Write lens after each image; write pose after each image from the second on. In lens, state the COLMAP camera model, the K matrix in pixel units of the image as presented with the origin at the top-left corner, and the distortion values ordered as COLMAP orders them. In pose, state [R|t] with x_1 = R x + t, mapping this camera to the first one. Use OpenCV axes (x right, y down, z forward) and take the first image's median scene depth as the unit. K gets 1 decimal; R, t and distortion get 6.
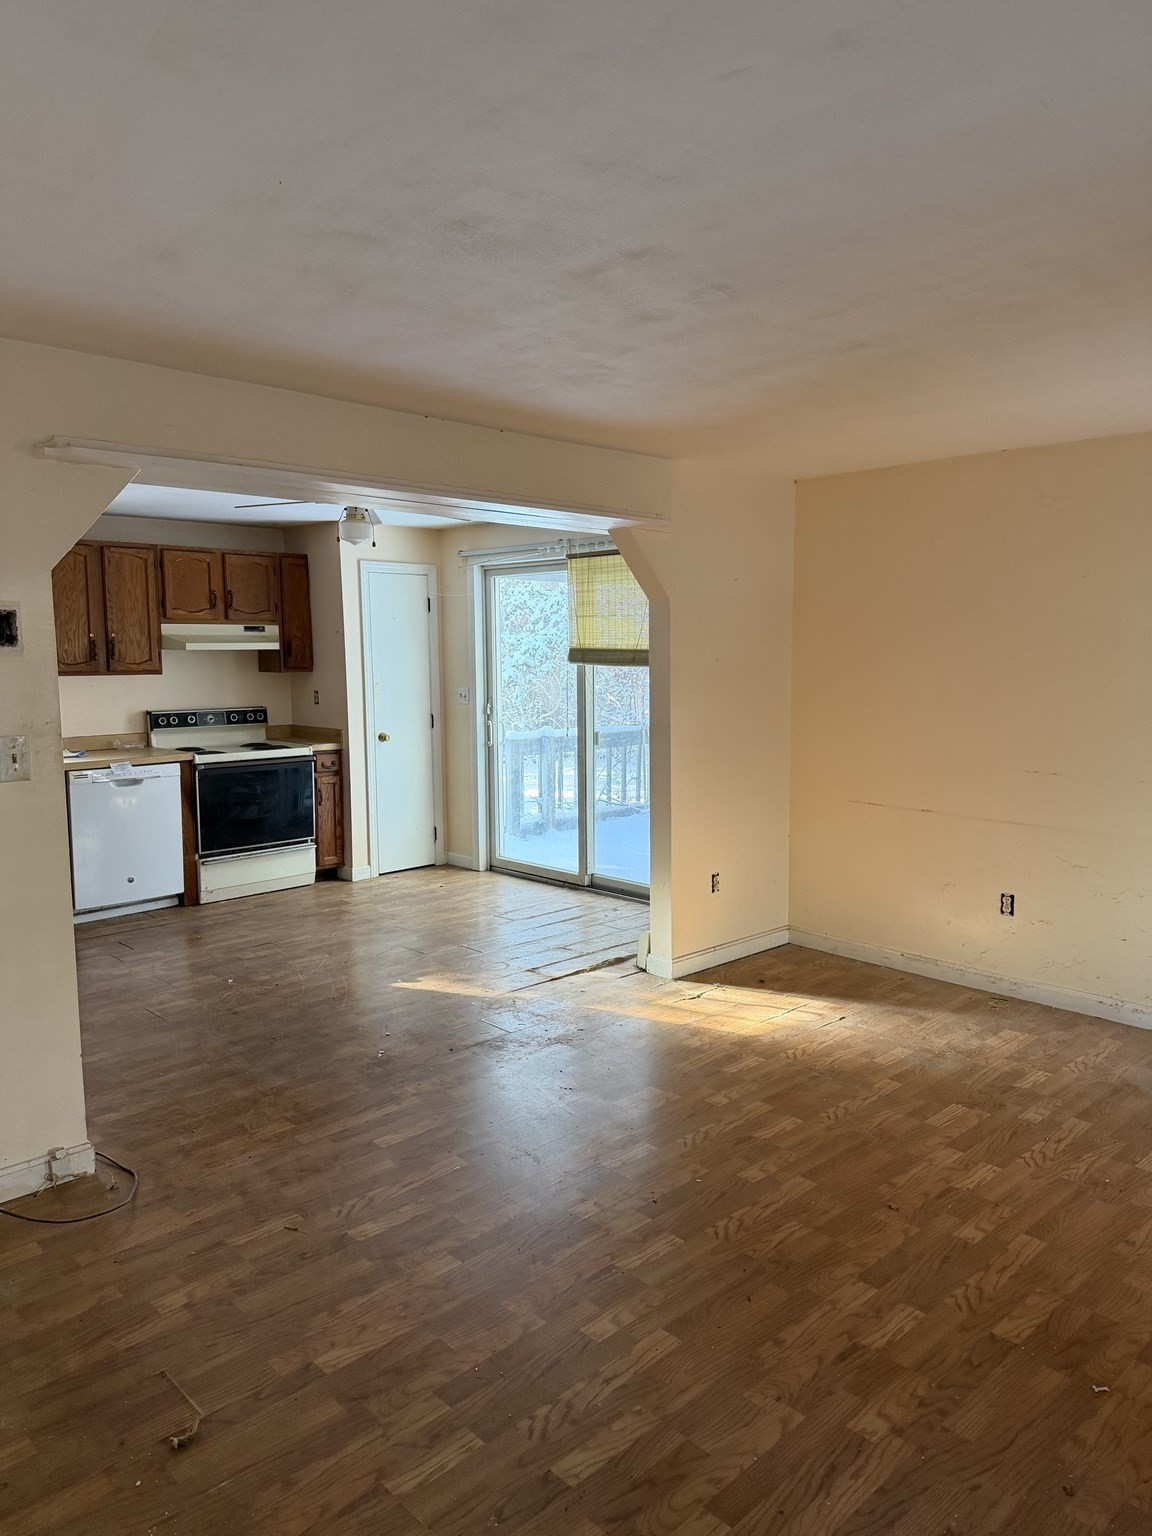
lens RADIAL K [[1072.4, 0, 574.8], [0, 1072.4, 769.6], [0, 0, 1]] dist [0.003994, -0.000438]
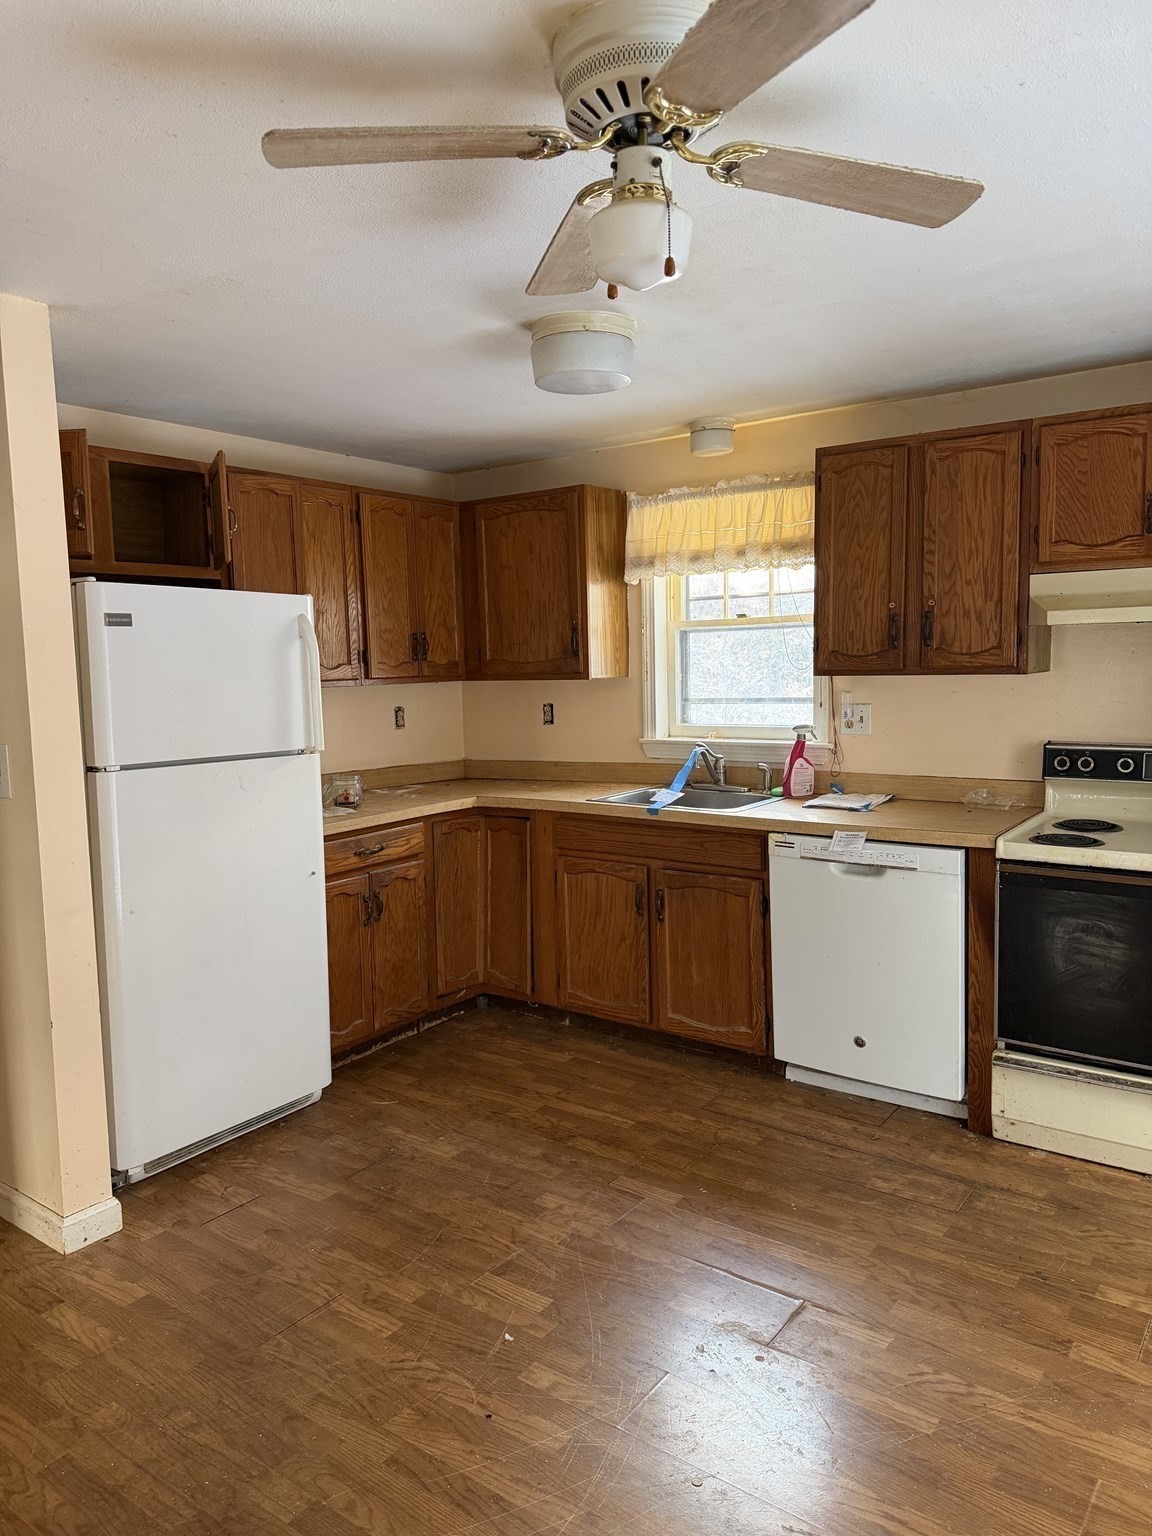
lens RADIAL K [[1072.4, 0, 575.1], [0, 1072.4, 759.3], [0, 0, 1]] dist [0.003994, -0.000438]
pose [[0.162978, 0.089942, -0.982522, 0.091658], [-0.089599, 0.993071, 0.076045, -0.069312], [0.982553, 0.075639, 0.169907, 0.719091]]
